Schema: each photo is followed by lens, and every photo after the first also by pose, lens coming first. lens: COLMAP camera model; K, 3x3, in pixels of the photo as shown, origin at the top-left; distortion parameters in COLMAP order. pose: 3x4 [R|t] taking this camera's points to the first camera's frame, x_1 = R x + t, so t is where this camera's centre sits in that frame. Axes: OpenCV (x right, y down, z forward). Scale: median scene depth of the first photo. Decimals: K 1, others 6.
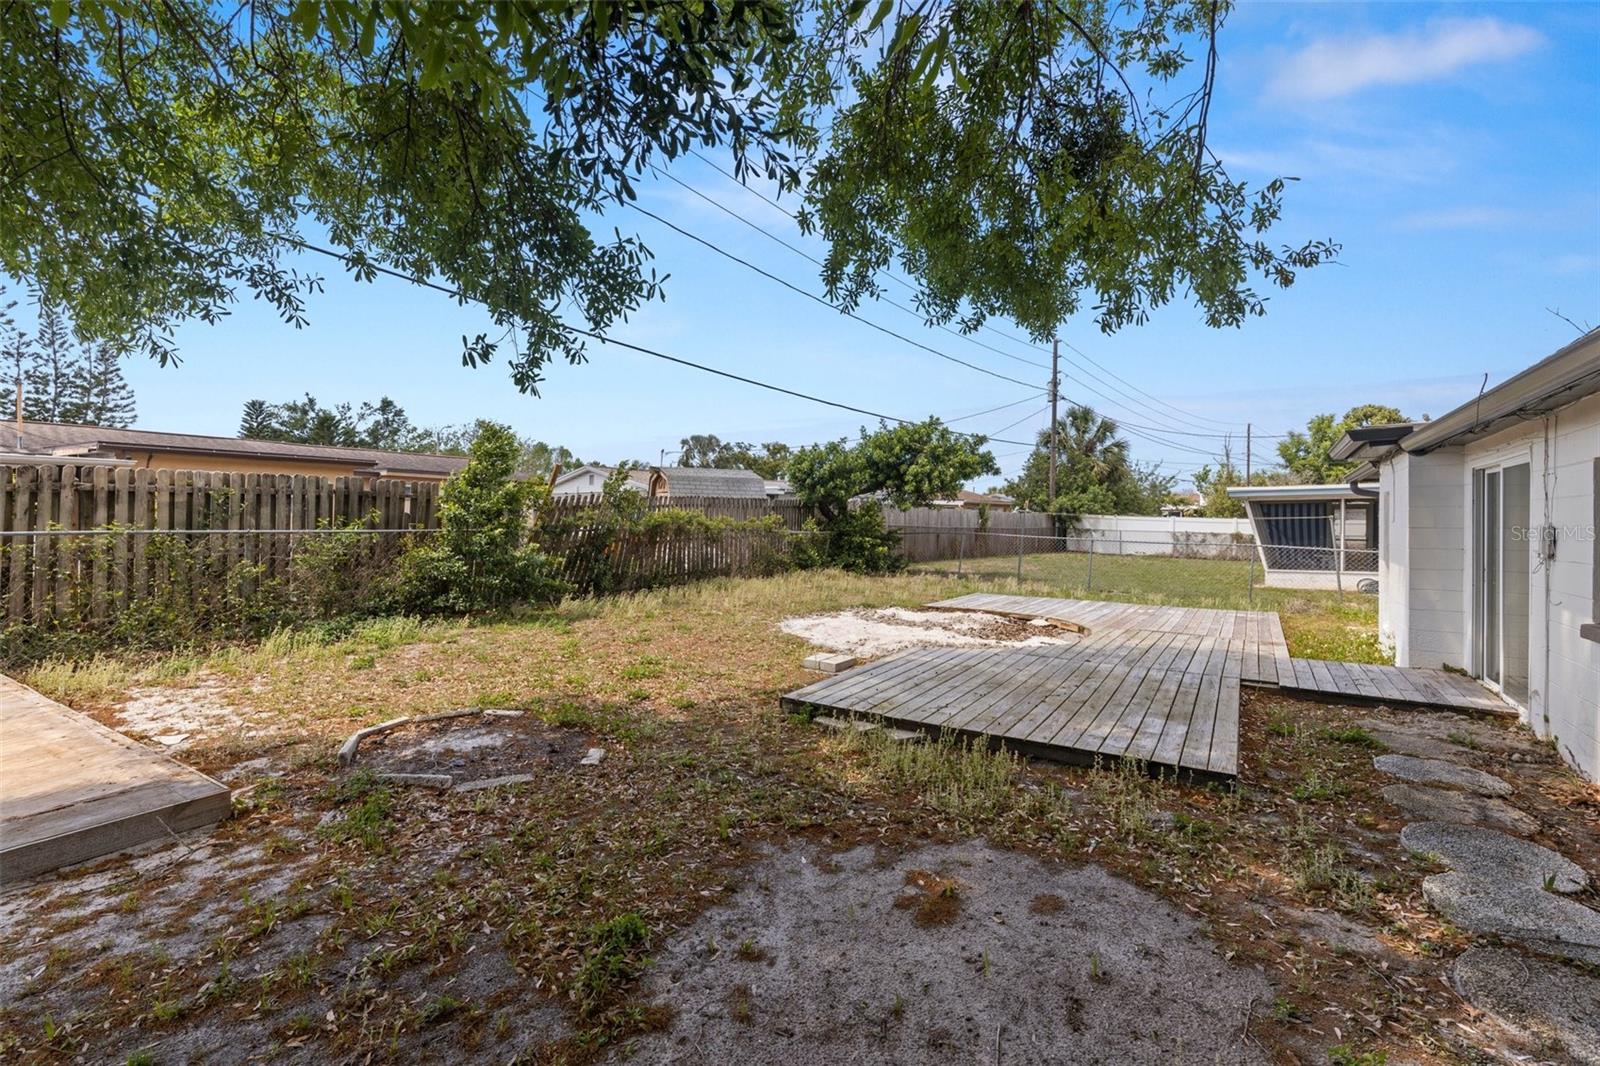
lens RADIAL K [[721.0, 0, 785.7], [0, 721.0, 523.8], [0, 0, 1]] dist [0.004048, 0.000124]
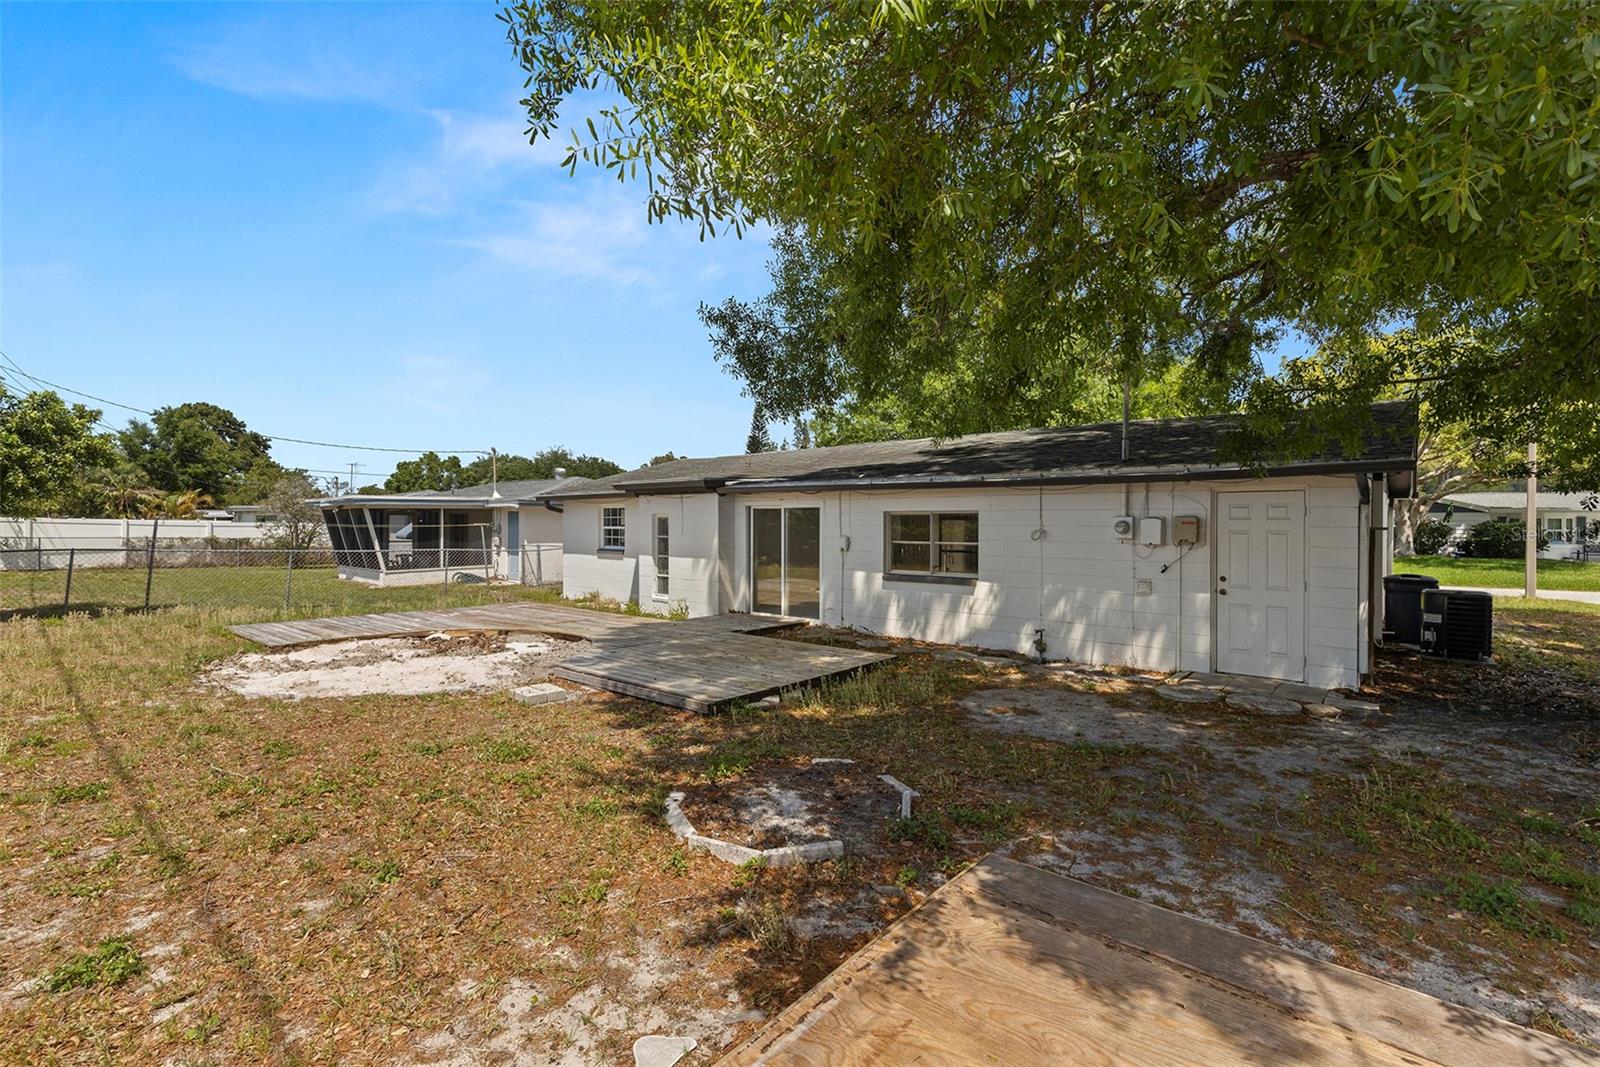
lens RADIAL K [[721.0, 0, 810.6], [0, 721.0, 524.9], [0, 0, 1]] dist [0.004048, 0.000124]
pose [[0.113005, -0.008478, 0.993558, -2.051257], [0.001741, 0.999964, 0.008335, -0.087987], [-0.993593, 0.000788, 0.113016, 1.330091]]
